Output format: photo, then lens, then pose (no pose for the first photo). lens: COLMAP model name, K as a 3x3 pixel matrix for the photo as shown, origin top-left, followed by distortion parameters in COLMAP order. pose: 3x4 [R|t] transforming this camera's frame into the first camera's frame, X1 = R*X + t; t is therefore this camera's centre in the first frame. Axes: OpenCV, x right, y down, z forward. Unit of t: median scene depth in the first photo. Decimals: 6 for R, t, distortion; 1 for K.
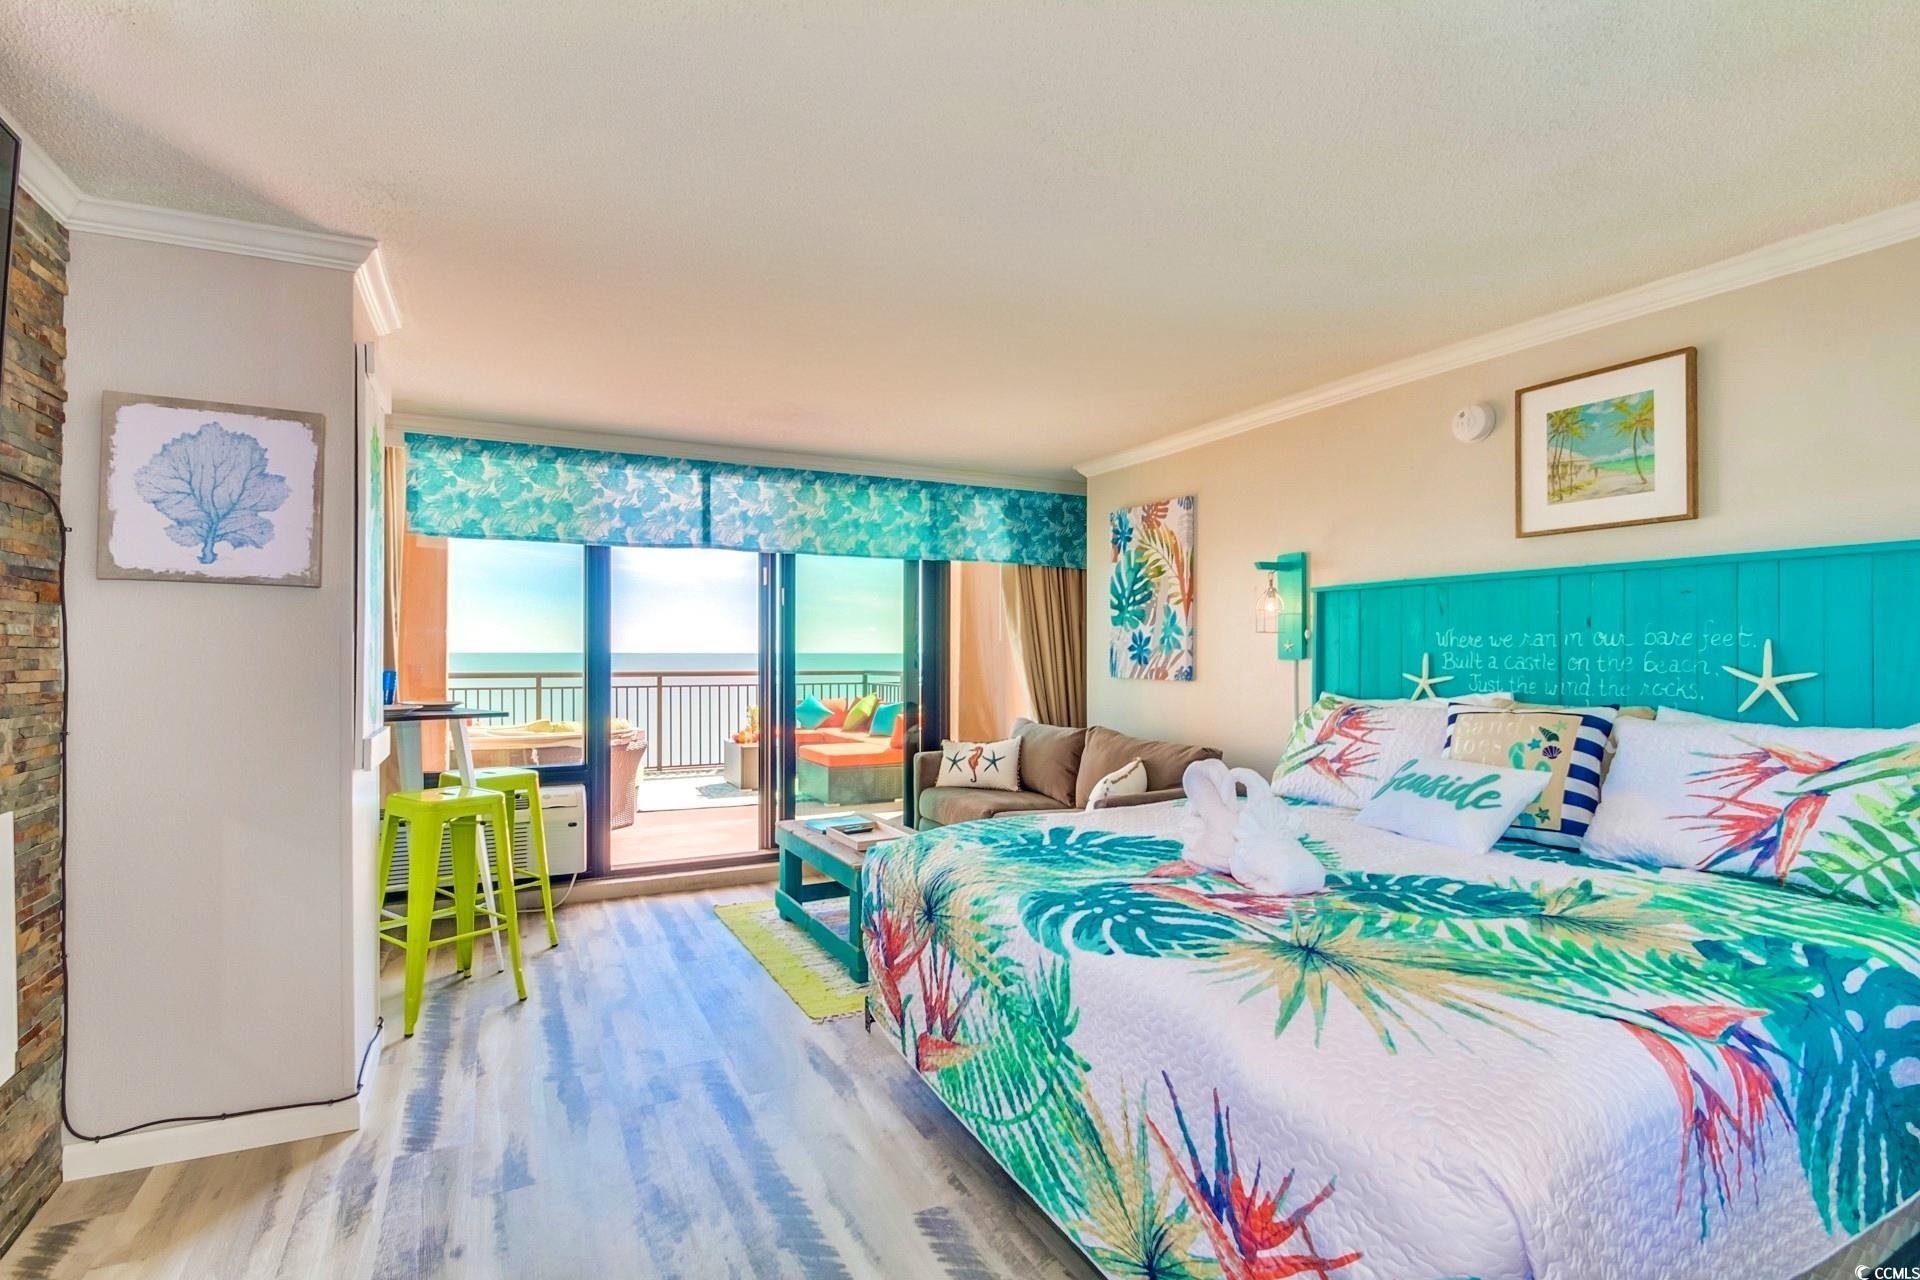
lens RADIAL K [[868.0, 0, 919.2], [0, 868.0, 653.8], [0, 0, 1]] dist [0.017446, -0.014457]
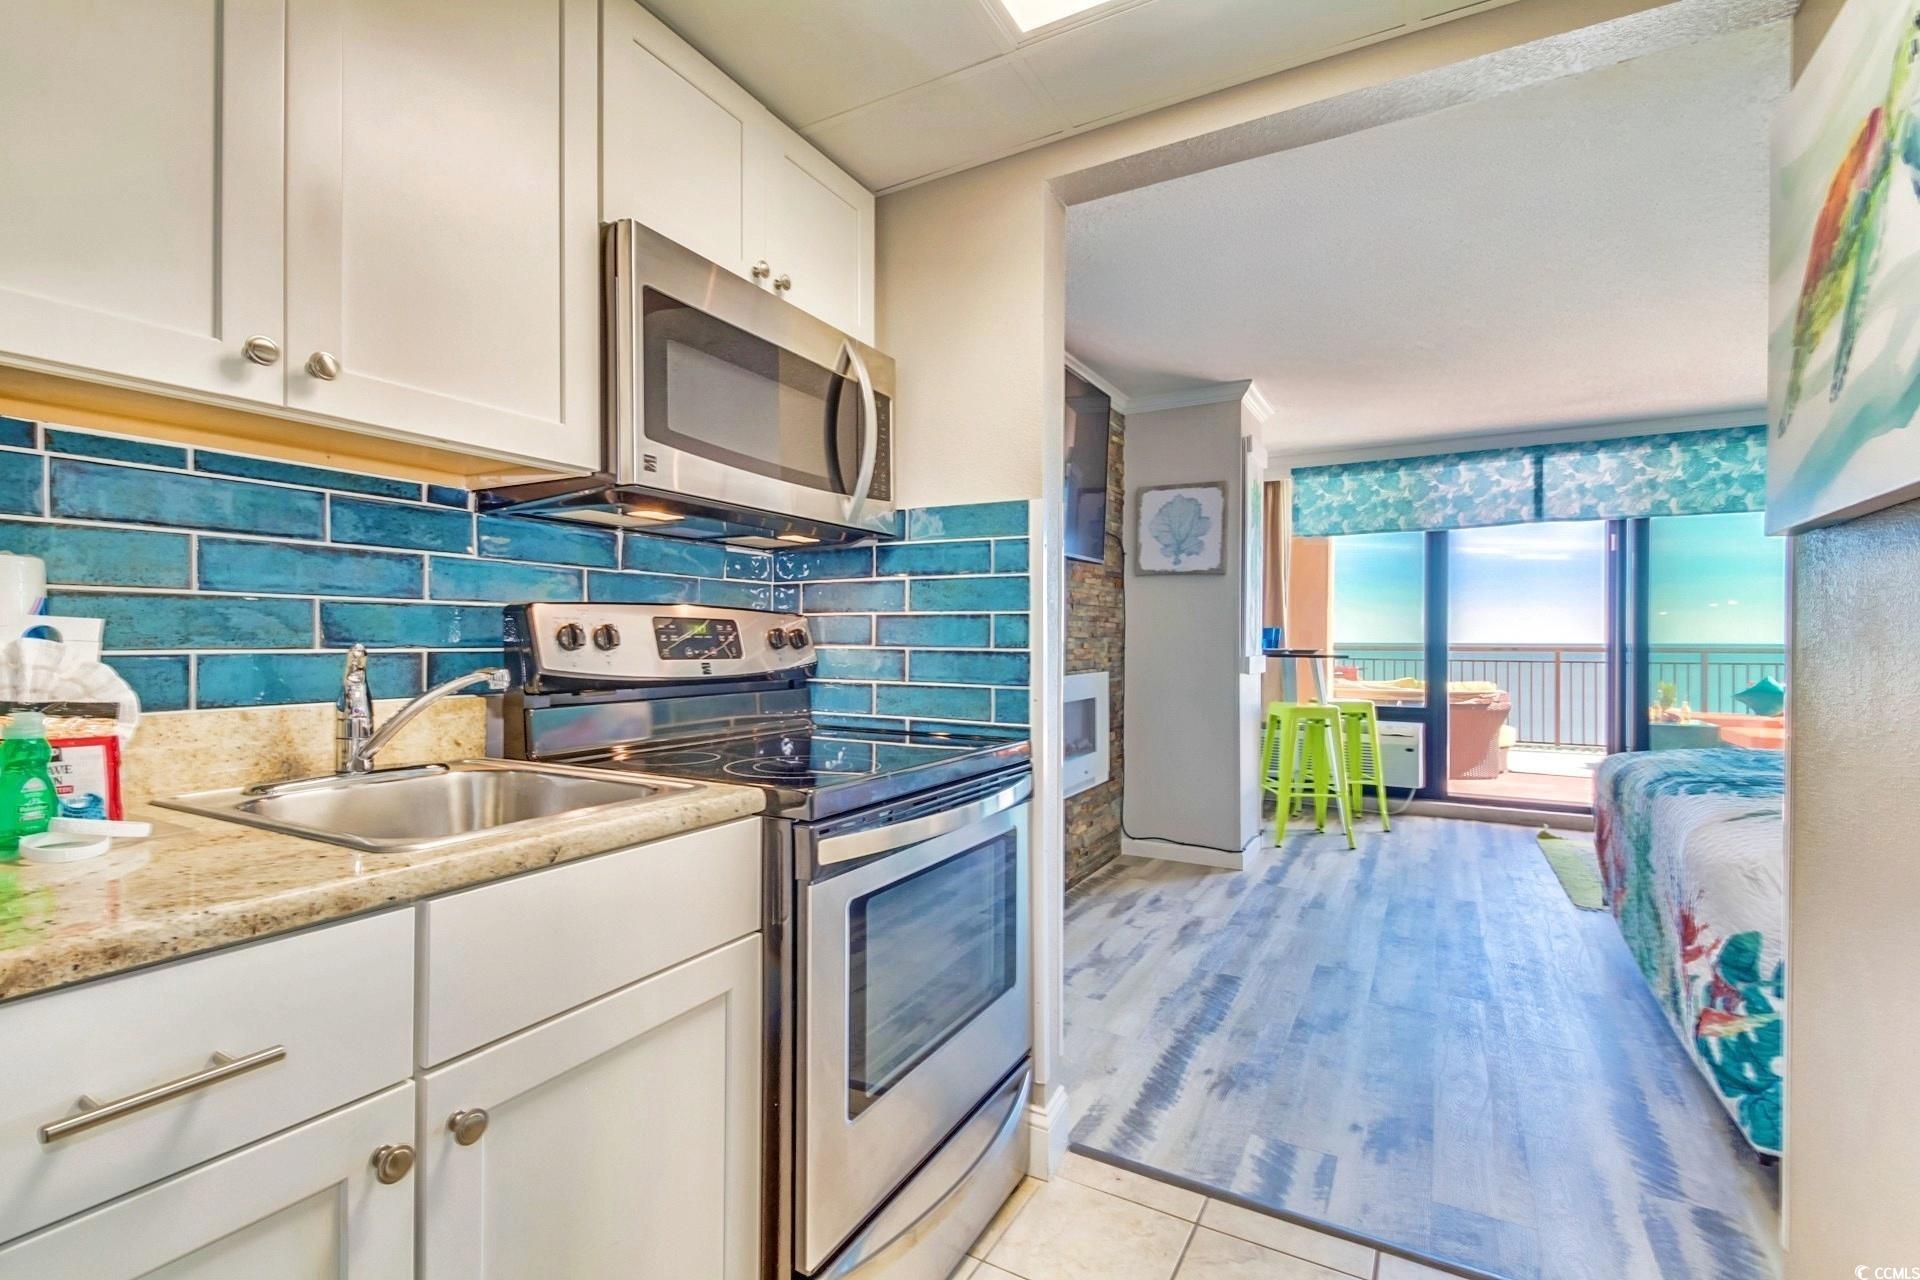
lens RADIAL K [[864.0, 0, 945.4], [0, 864.0, 643.8], [0, 0, 1]] dist [0.033195, -0.023665]
pose [[0.569223, 0.003208, -0.822177, 0.267463], [-0.003995, 0.999991, 0.001136, 0.039619], [0.822174, 0.002638, 0.569231, -0.293789]]
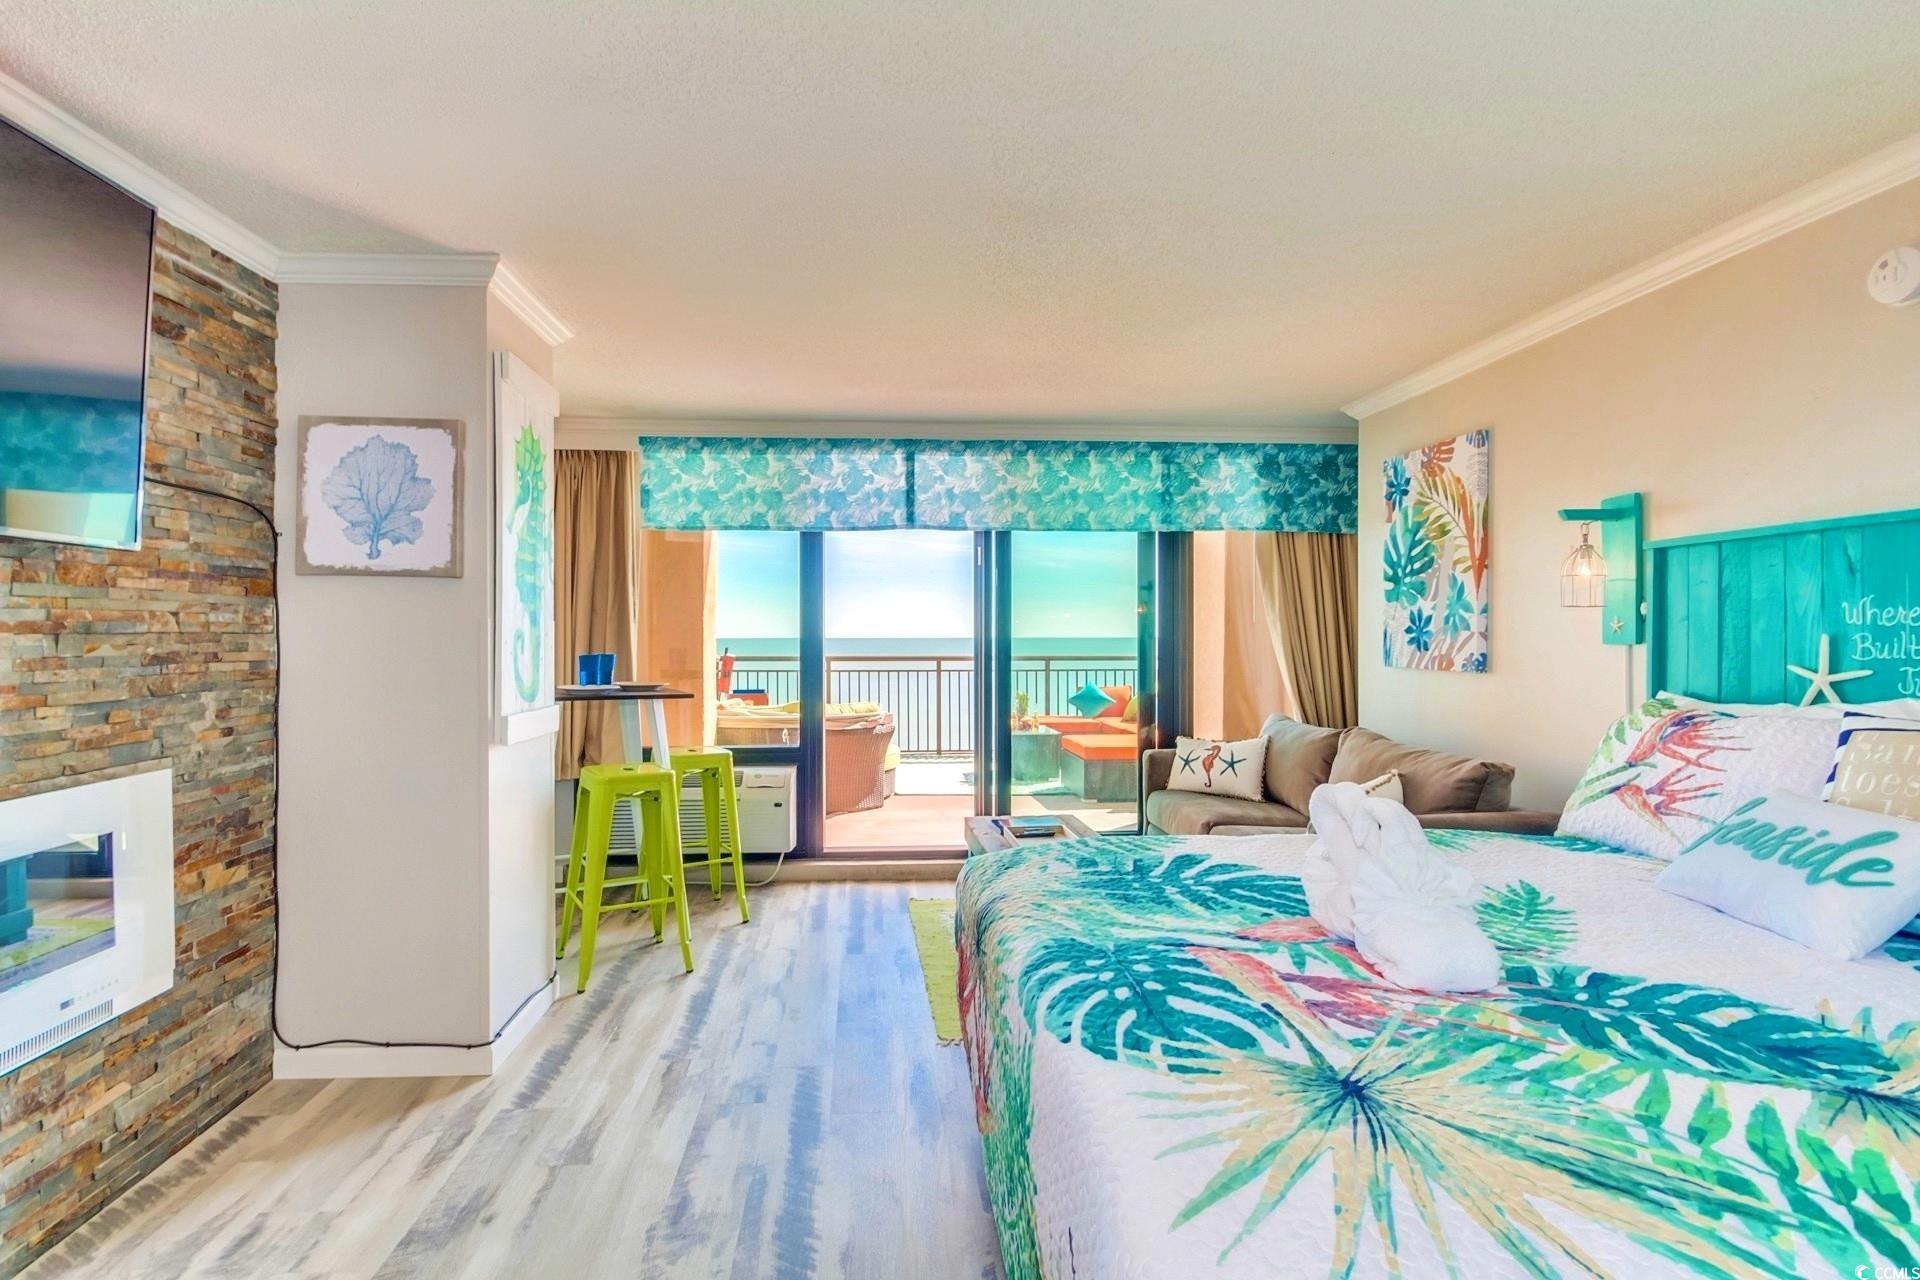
lens RADIAL K [[881.3, 0, 921.0], [0, 881.3, 640.2], [0, 0, 1]] dist [0.014684, -0.015216]
pose [[0.927842, -0.000521, -0.372974, 0.144571], [0.001254, 0.999998, 0.001722, 0.000903], [0.372973, -0.002065, 0.927840, 0.097535]]
